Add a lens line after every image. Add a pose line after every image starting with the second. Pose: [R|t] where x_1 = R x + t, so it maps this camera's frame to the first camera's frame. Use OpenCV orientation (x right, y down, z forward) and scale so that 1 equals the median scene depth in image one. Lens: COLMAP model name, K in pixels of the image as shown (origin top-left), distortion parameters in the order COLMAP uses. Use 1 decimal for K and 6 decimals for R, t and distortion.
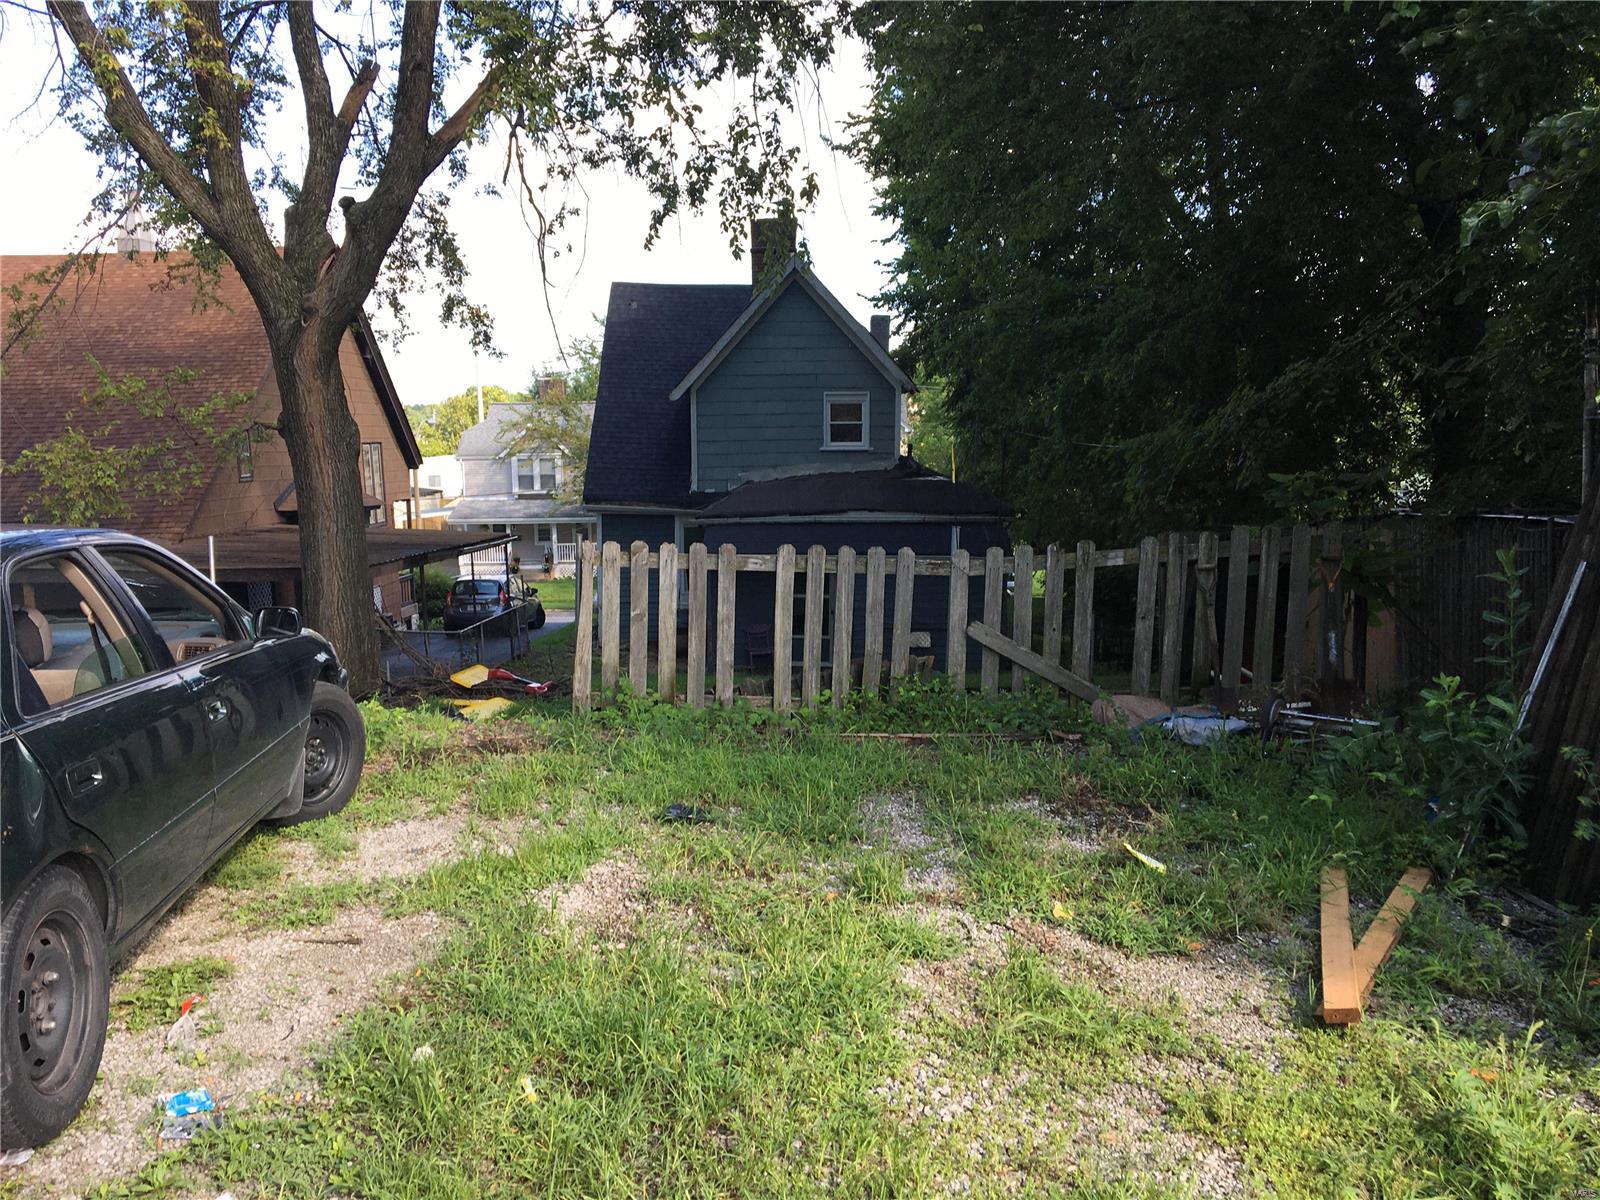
lens RADIAL K [[1462.1, 0, 798.6], [0, 1462.1, 599.6], [0, 0, 1]] dist [-0.001786, -0.006577]
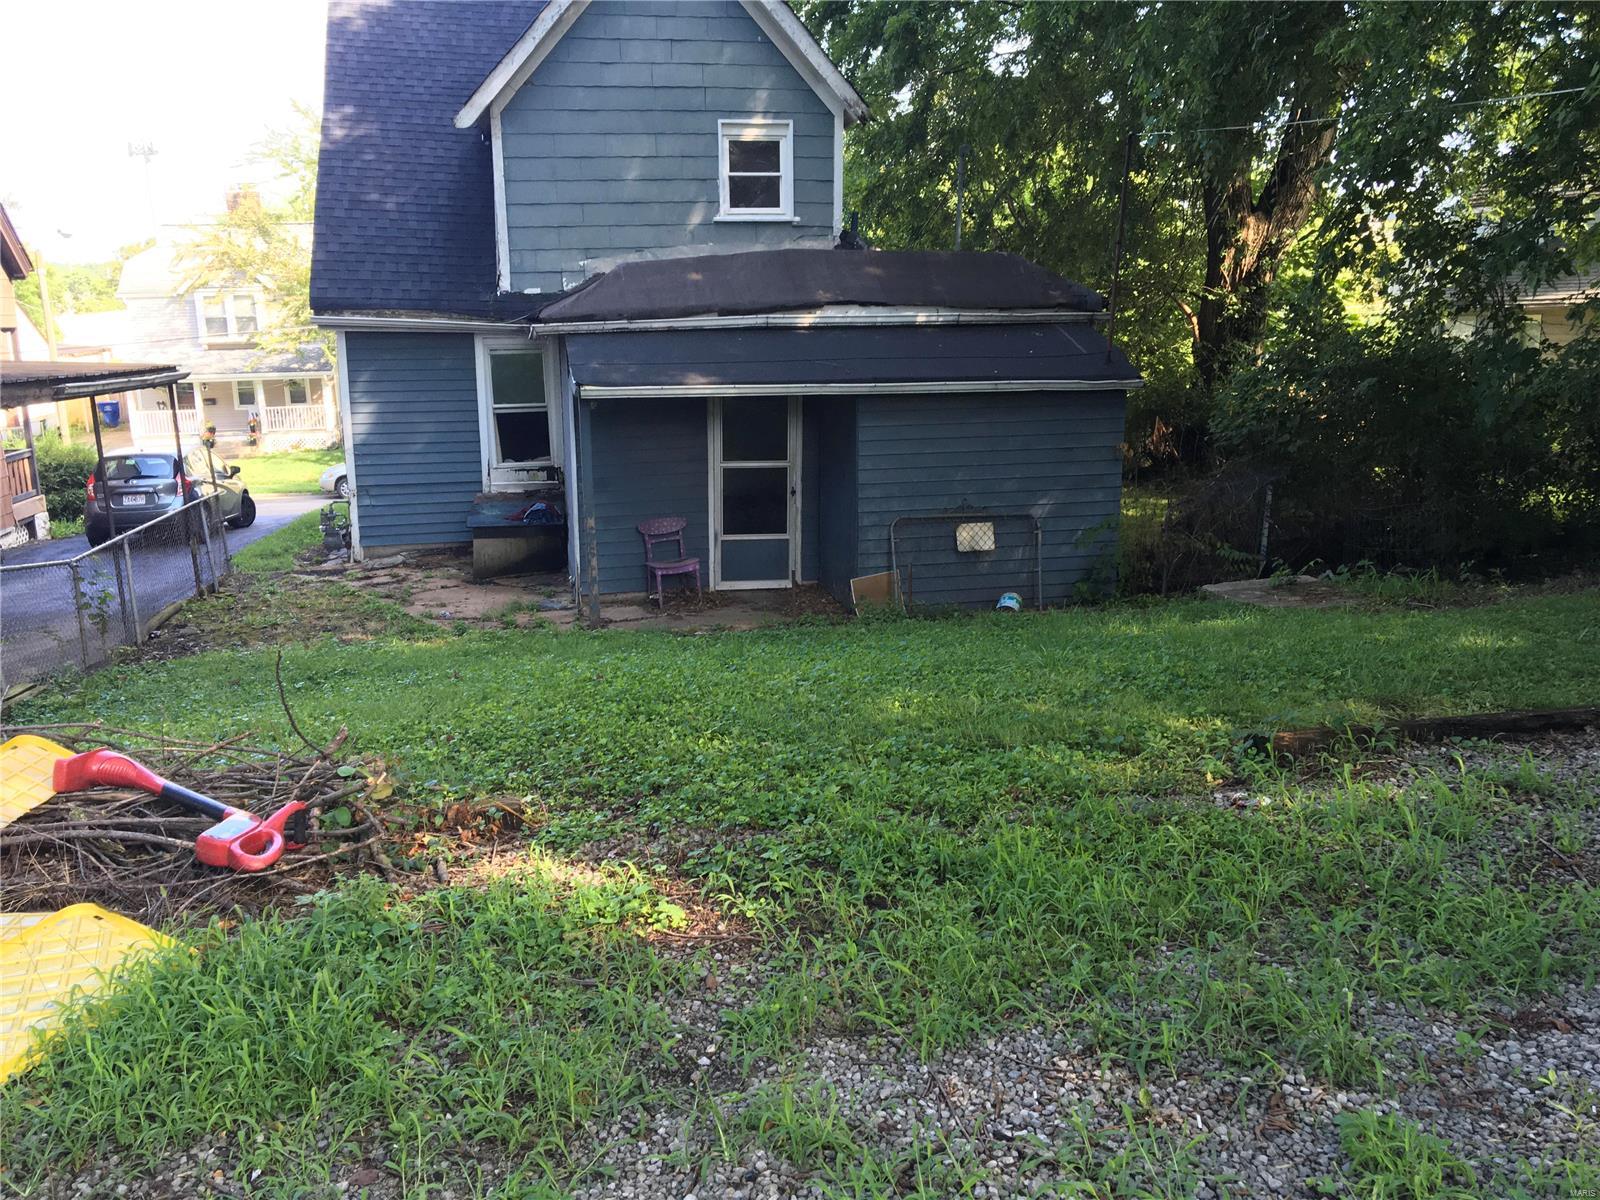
lens RADIAL K [[1462.1, 0, 798.6], [0, 1462.1, 599.6], [0, 0, 1]] dist [-0.001786, -0.006577]
pose [[0.982616, -0.048705, 0.179148, -0.066215], [0.031972, 0.994951, 0.095132, -0.002977], [-0.182877, -0.087751, 0.979212, 0.386419]]
